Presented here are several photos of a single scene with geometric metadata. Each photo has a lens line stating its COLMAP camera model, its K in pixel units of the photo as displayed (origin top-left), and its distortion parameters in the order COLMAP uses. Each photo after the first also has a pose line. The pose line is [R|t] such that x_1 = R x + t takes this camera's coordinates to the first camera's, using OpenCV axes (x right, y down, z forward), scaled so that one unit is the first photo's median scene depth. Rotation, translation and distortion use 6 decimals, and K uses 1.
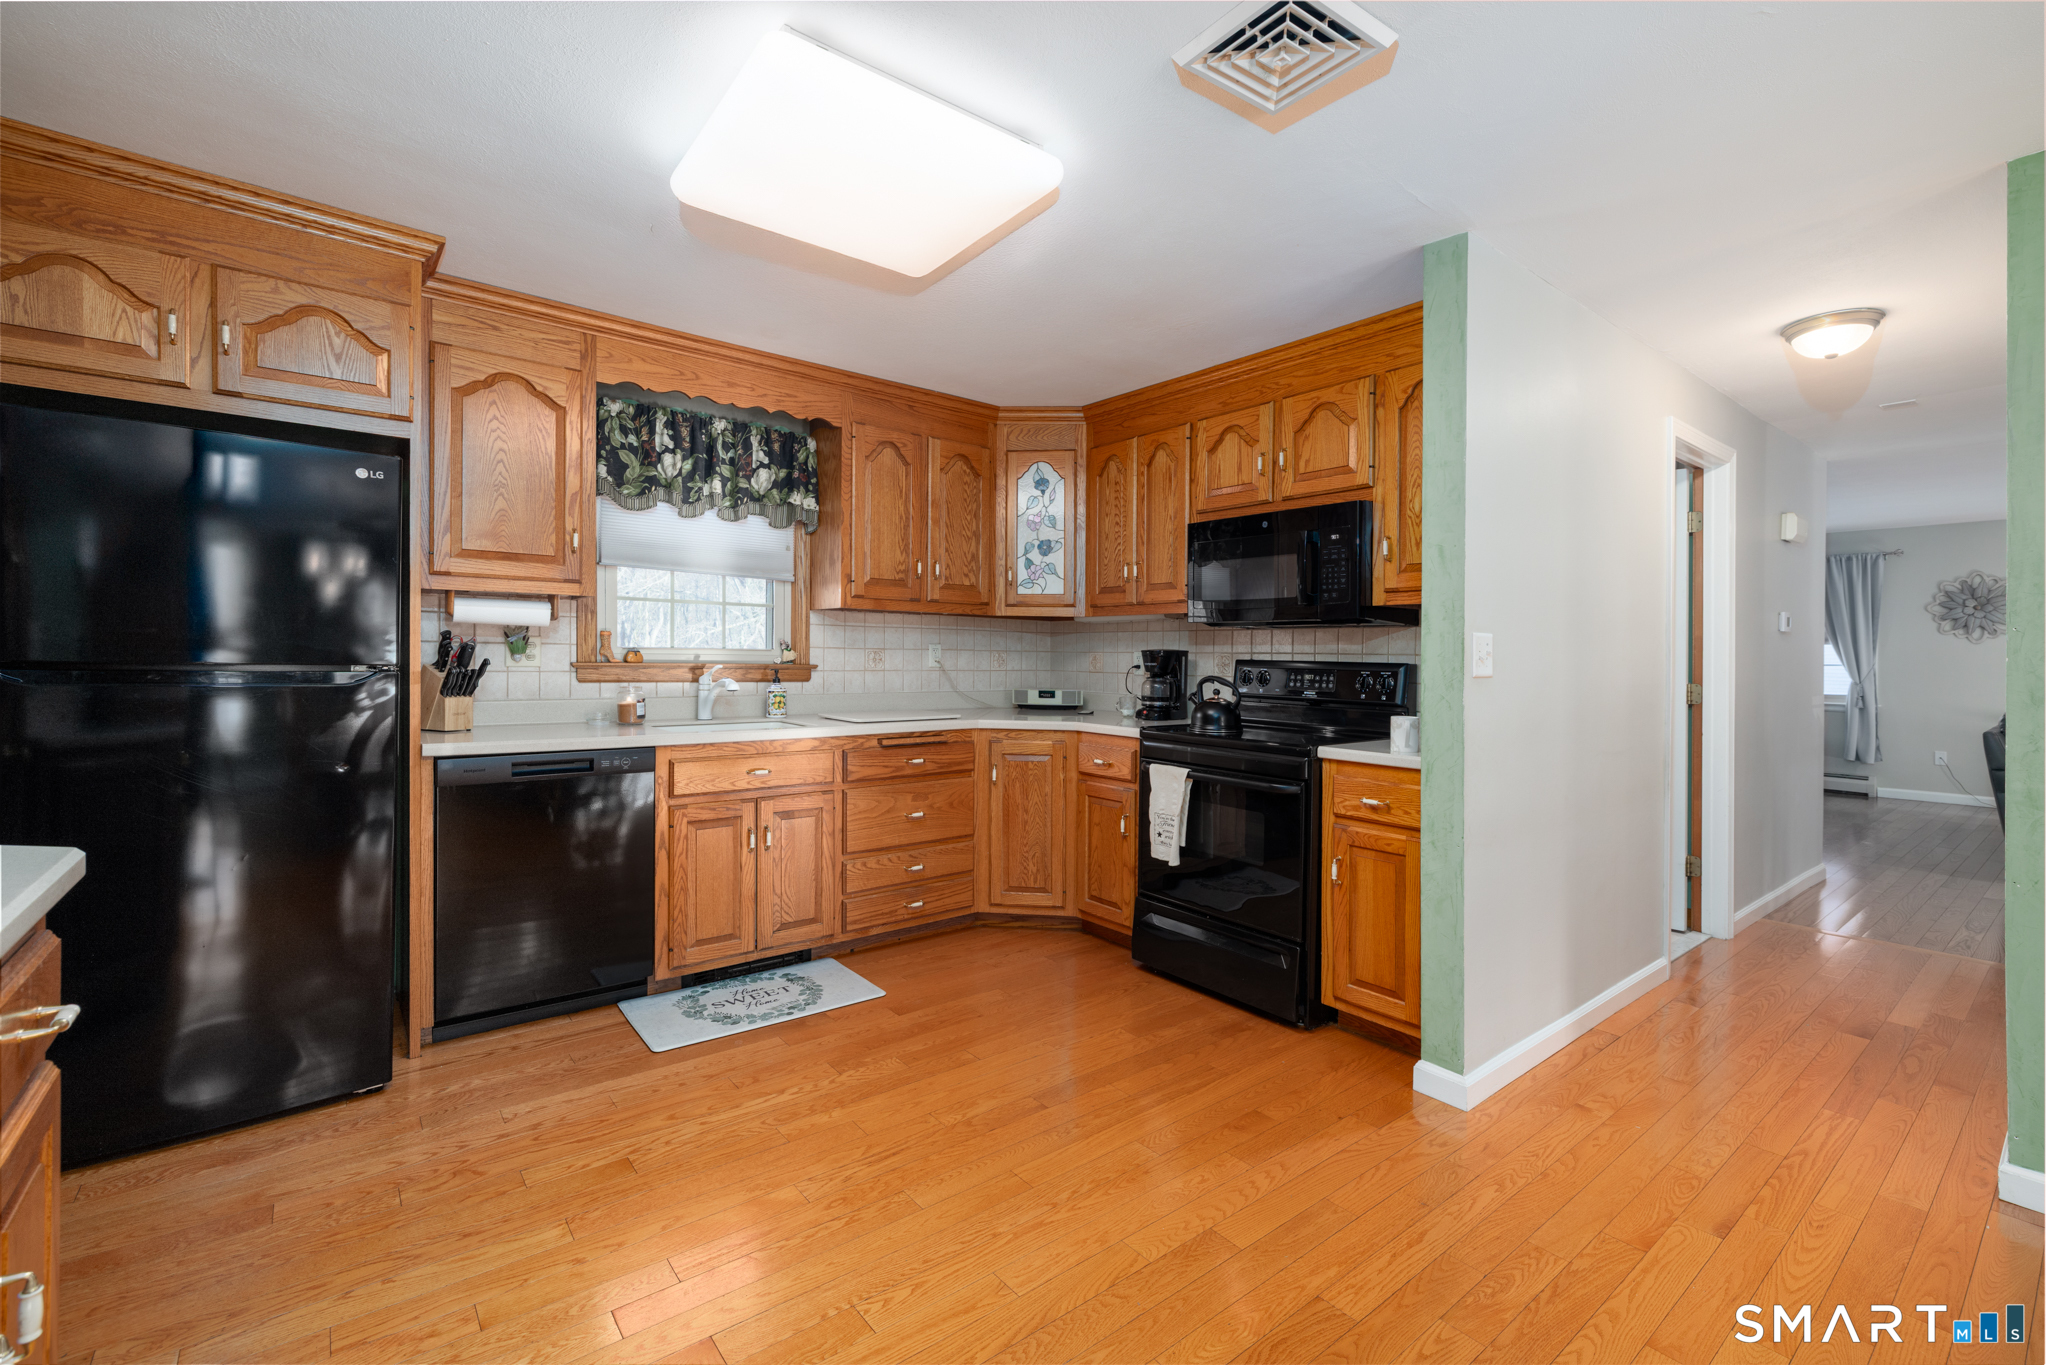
lens RADIAL K [[886.1, 0, 1030.0], [0, 886.1, 651.9], [0, 0, 1]] dist [0.000213, 0.000578]
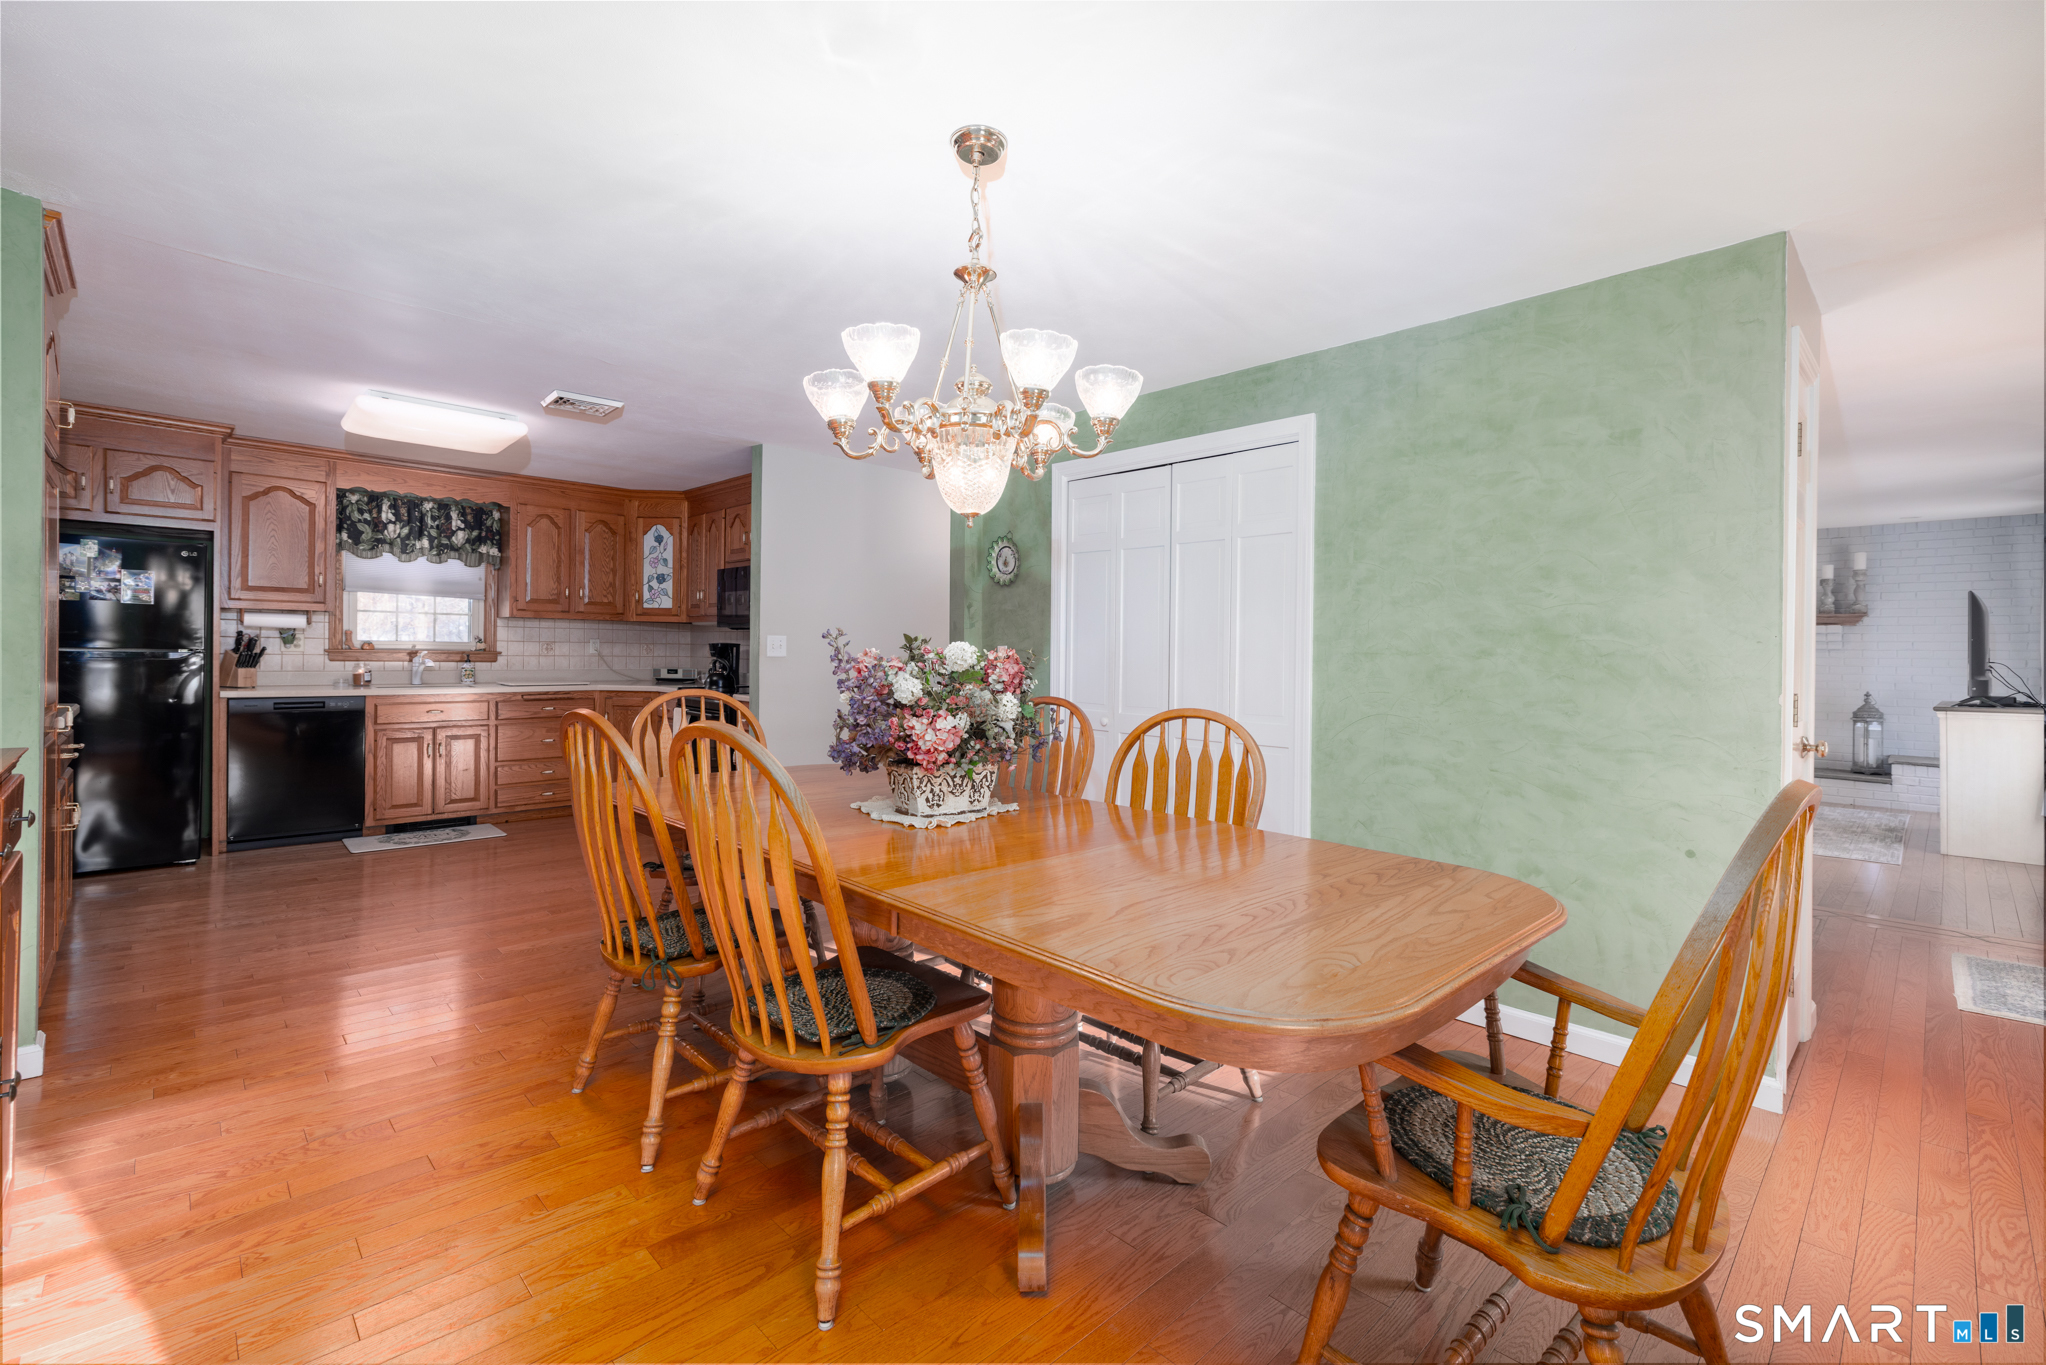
lens RADIAL K [[886.1, 0, 1030.6], [0, 886.1, 642.8], [0, 0, 1]] dist [0.000213, 0.000578]
pose [[0.995105, 0.004685, 0.098711, 0.617134], [-0.004430, 0.999986, -0.002810, -0.001290], [-0.098723, 0.002359, 0.995112, -0.767079]]
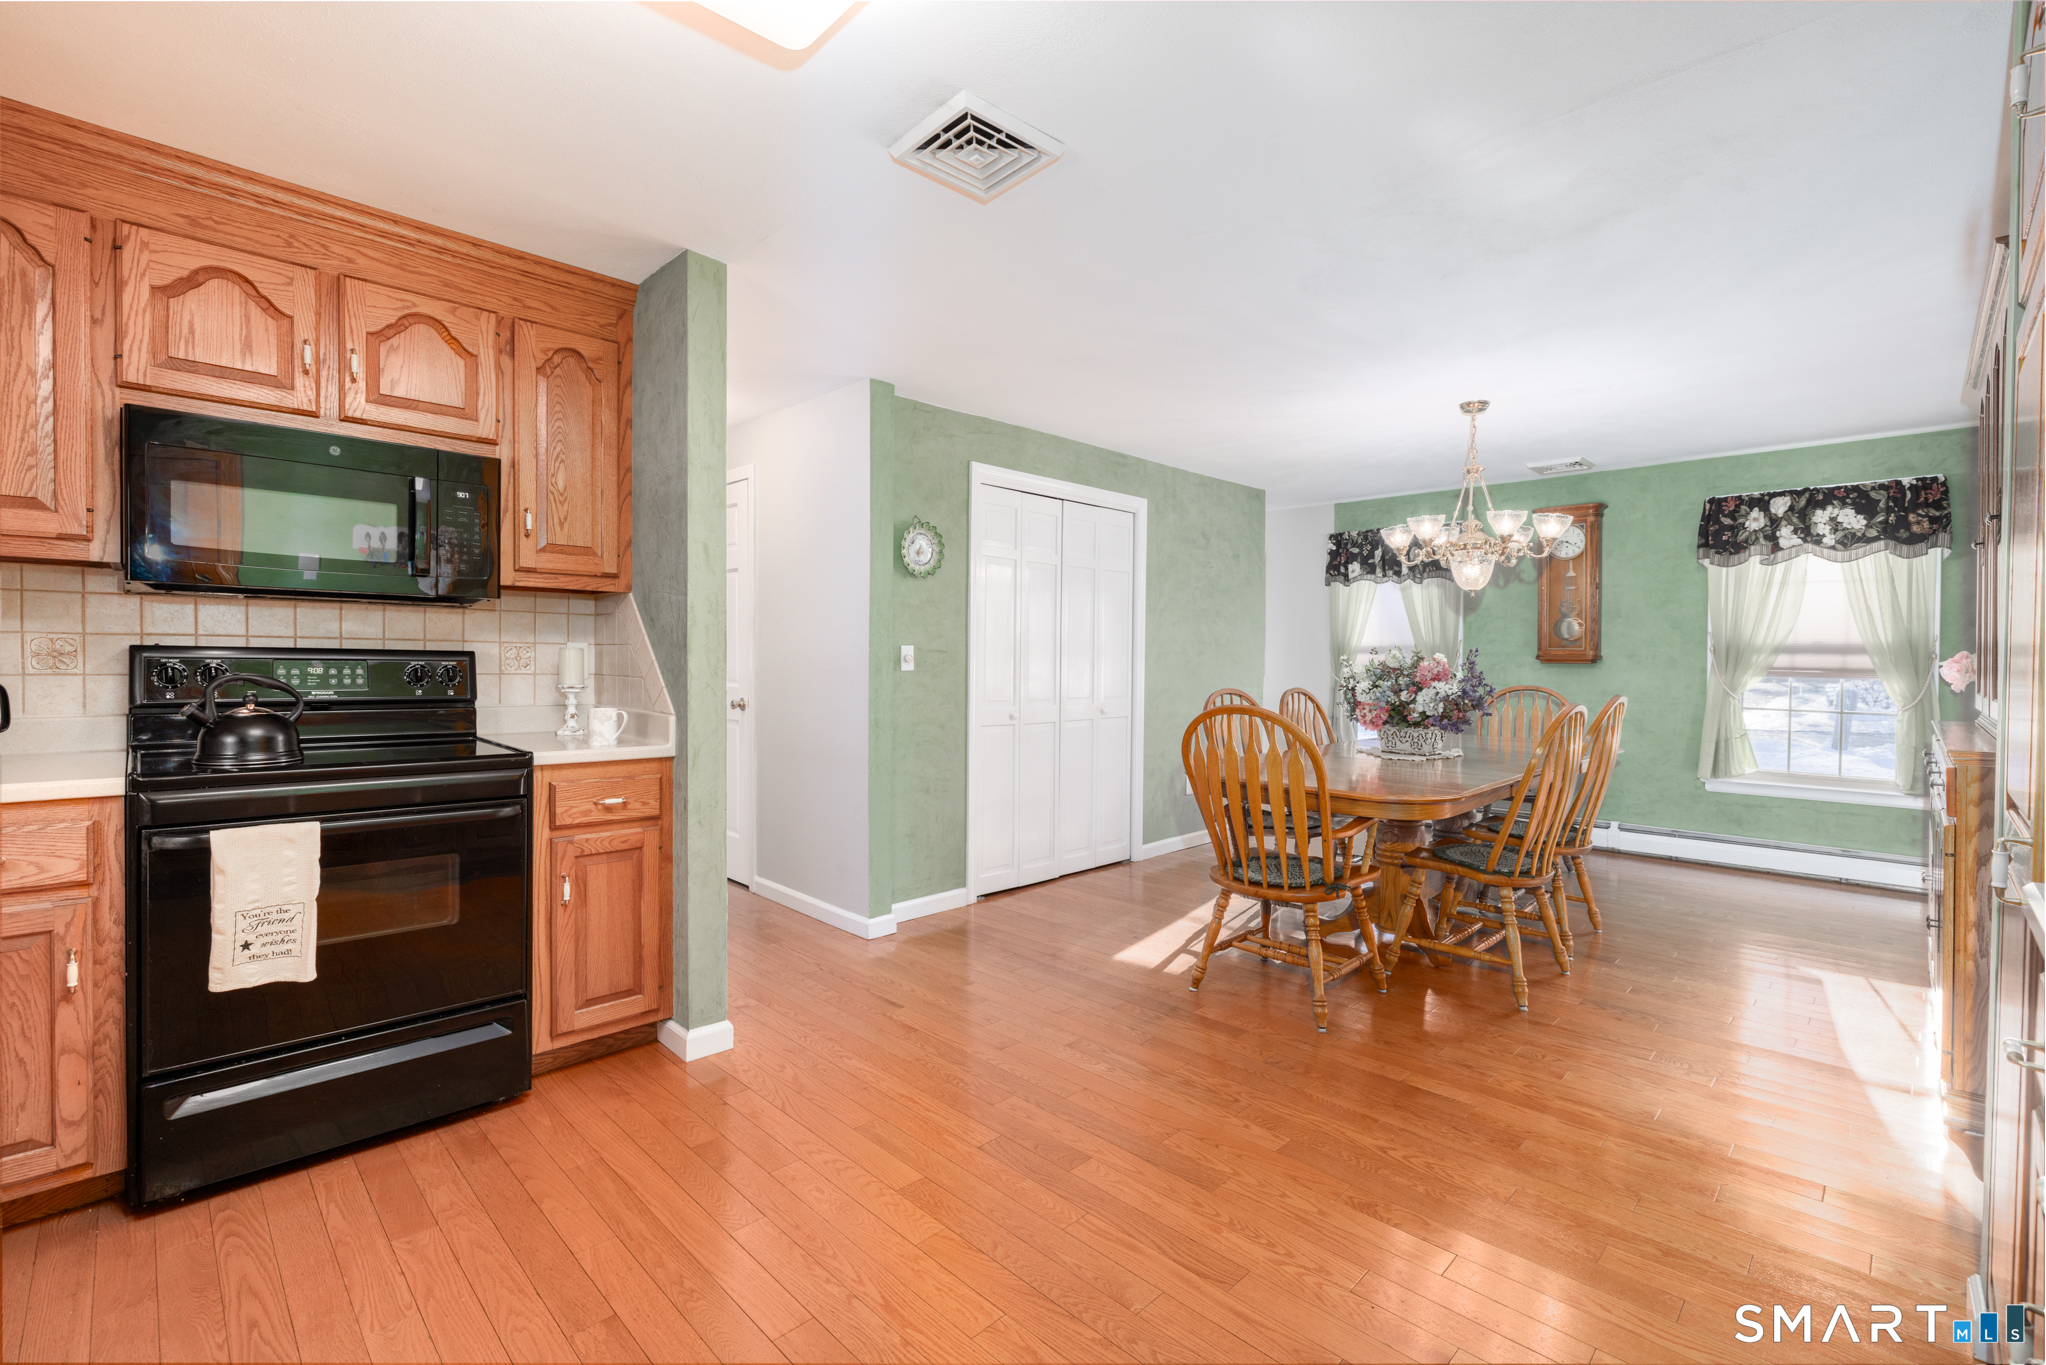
lens RADIAL K [[961.6, 0, 971.8], [0, 961.6, 648.3], [0, 0, 1]] dist [-0.005603, 0.000440]
pose [[-0.107109, -0.009308, 0.994204, -0.737848], [-0.020549, 0.999763, 0.007146, -0.008561], [-0.994035, -0.019664, -0.107275, 0.814488]]
